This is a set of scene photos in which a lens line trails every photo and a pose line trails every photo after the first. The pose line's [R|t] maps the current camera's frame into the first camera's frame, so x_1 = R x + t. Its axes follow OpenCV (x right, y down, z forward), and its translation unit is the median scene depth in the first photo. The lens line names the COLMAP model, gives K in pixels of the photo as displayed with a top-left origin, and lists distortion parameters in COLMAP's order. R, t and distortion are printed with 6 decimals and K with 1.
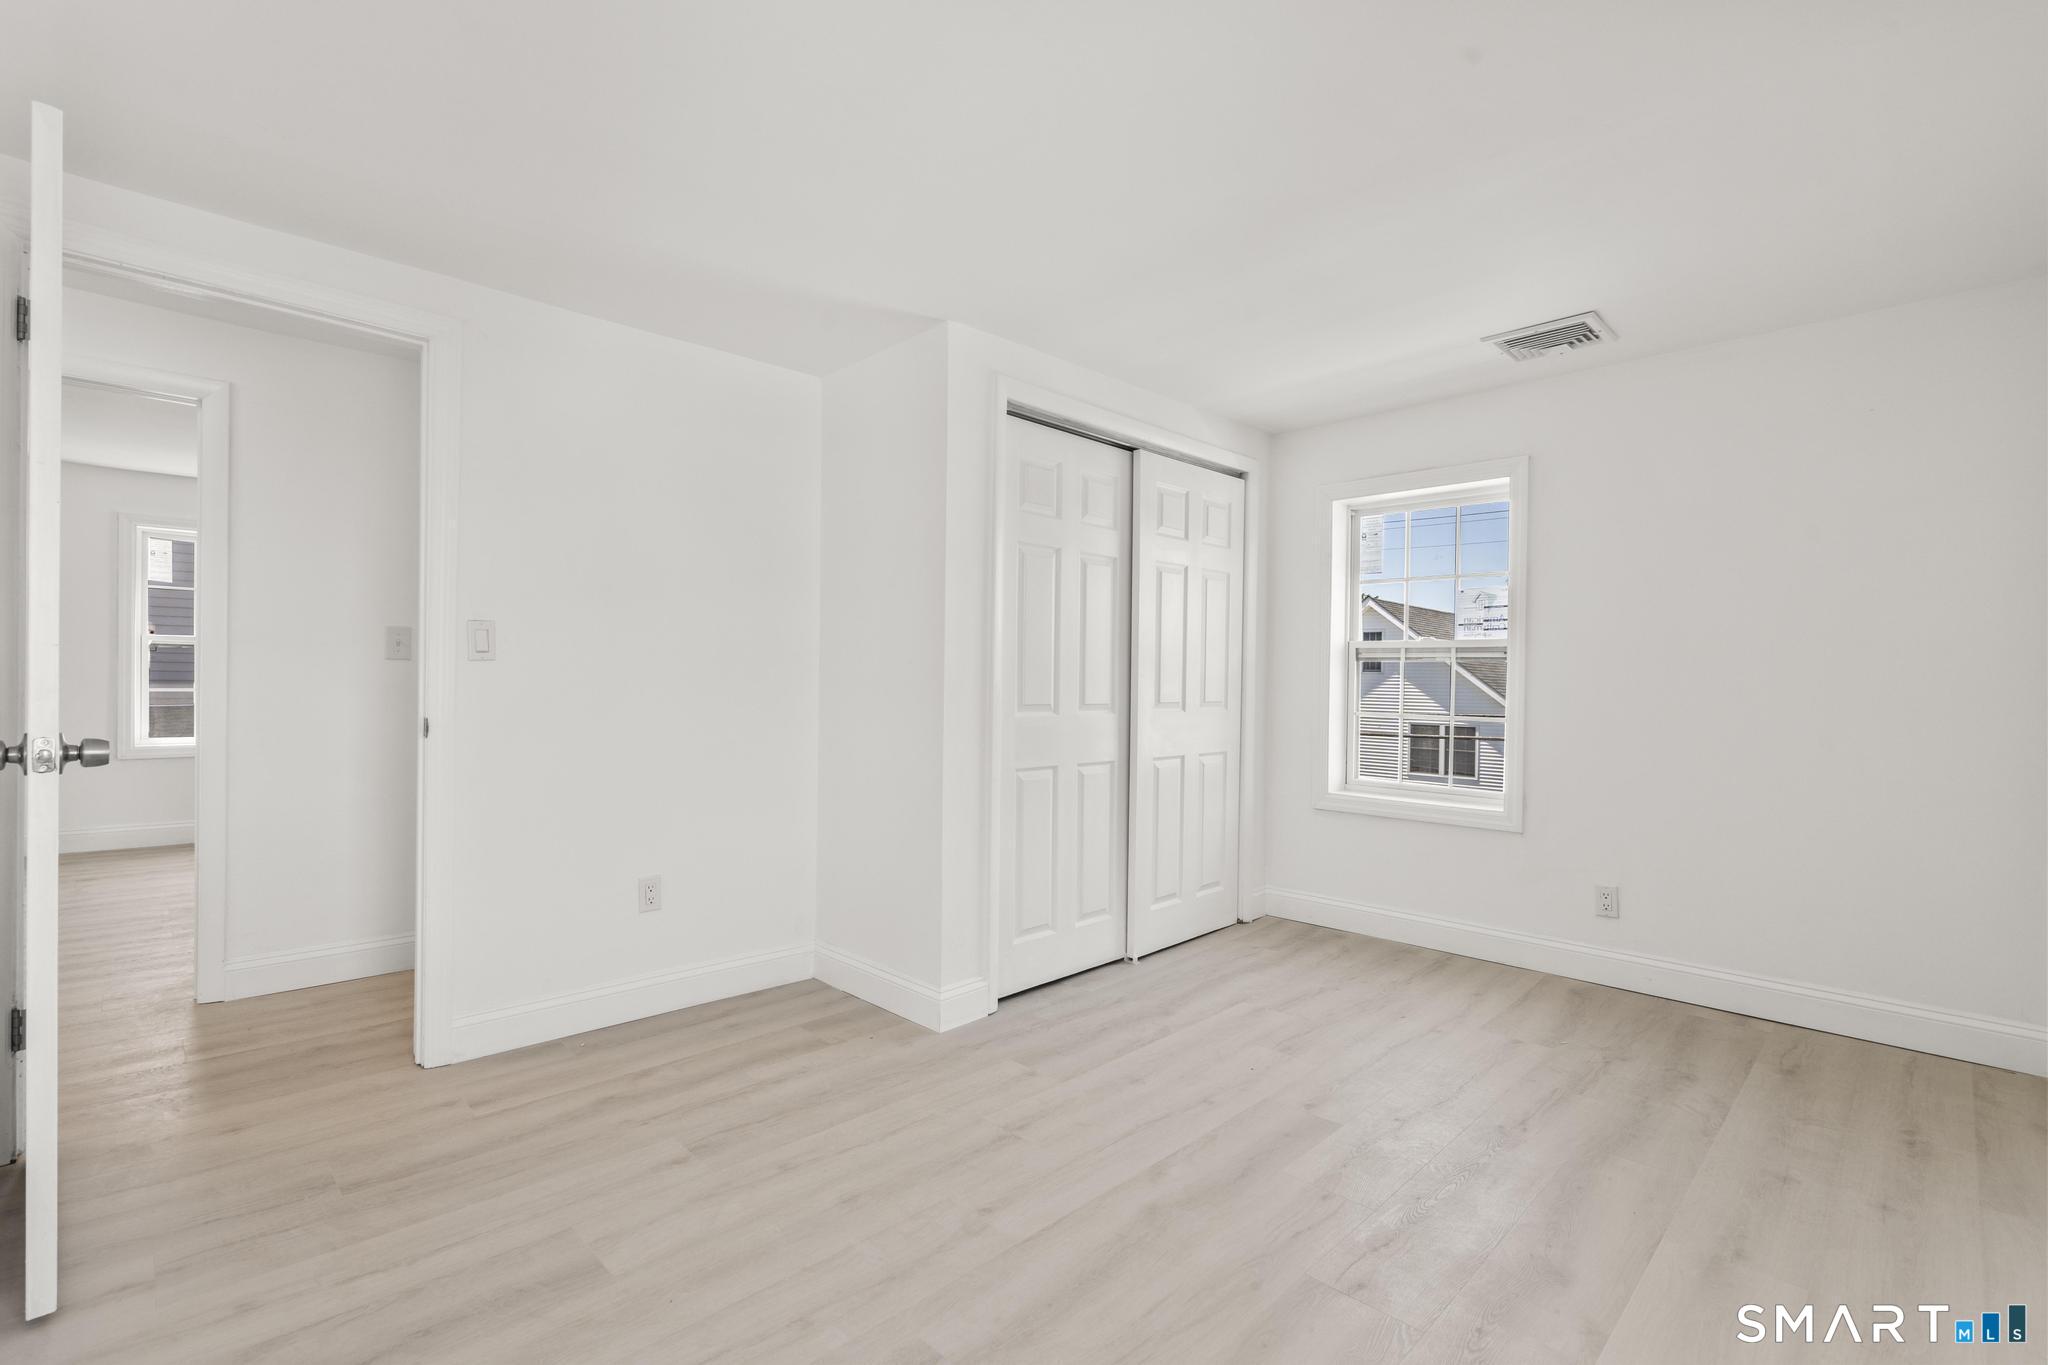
lens RADIAL K [[916.2, 0, 1024.6], [0, 916.2, 686.0], [0, 0, 1]] dist [-0.009014, 0.003947]
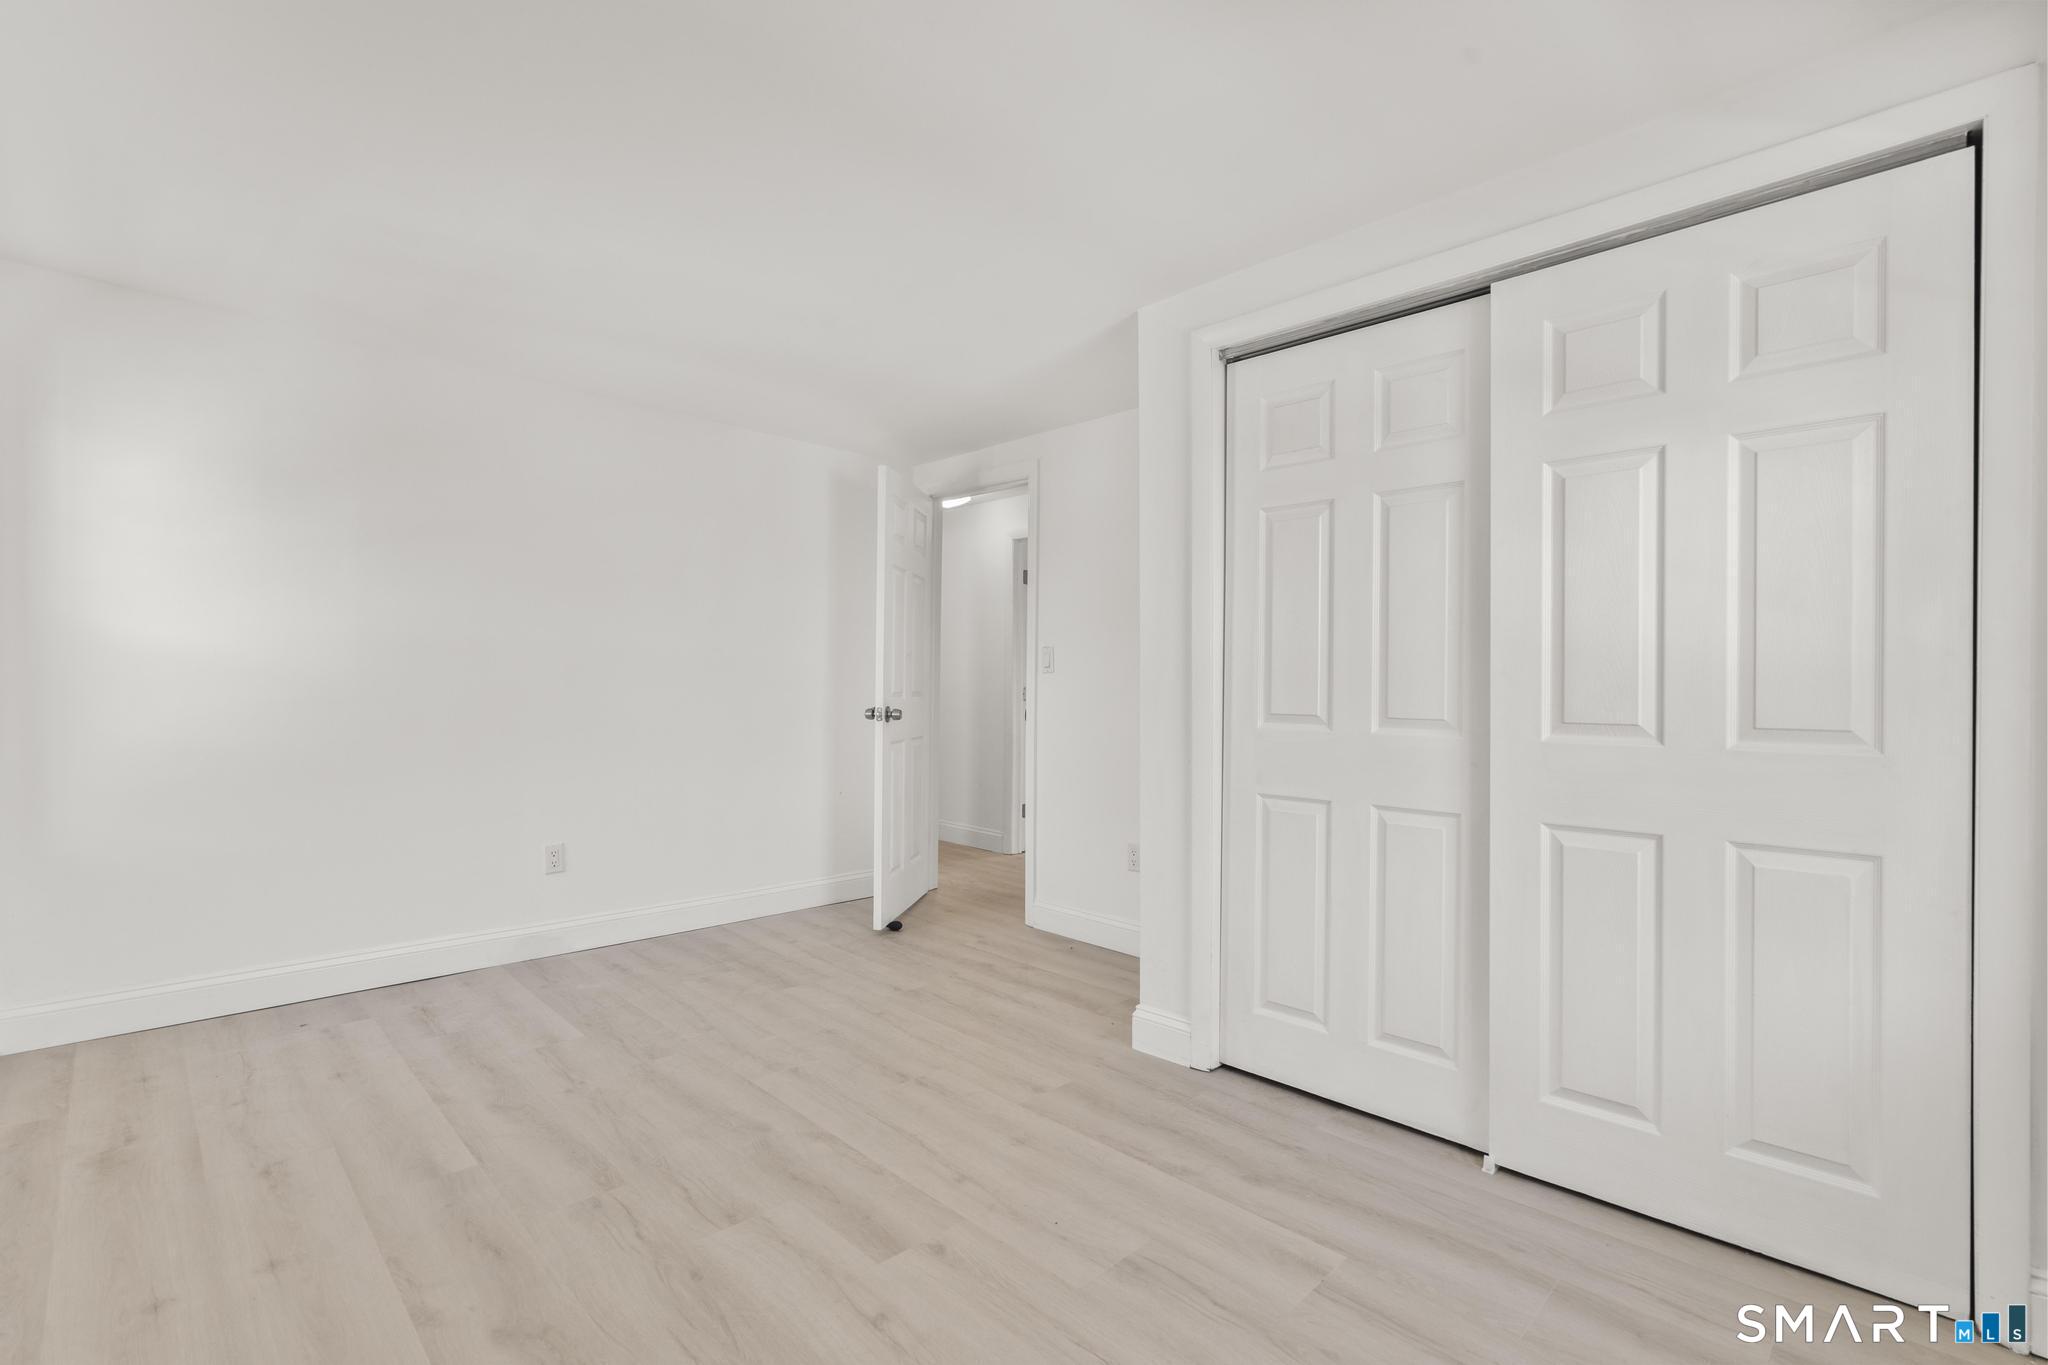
lens RADIAL K [[916.2, 0, 1024.6], [0, 916.2, 686.0], [0, 0, 1]] dist [-0.009014, 0.003947]
pose [[0.004549, -0.007623, -0.999961, 0.896475], [-0.011865, 0.999900, -0.007676, 0.005990], [0.999919, 0.011900, 0.004458, 0.899681]]
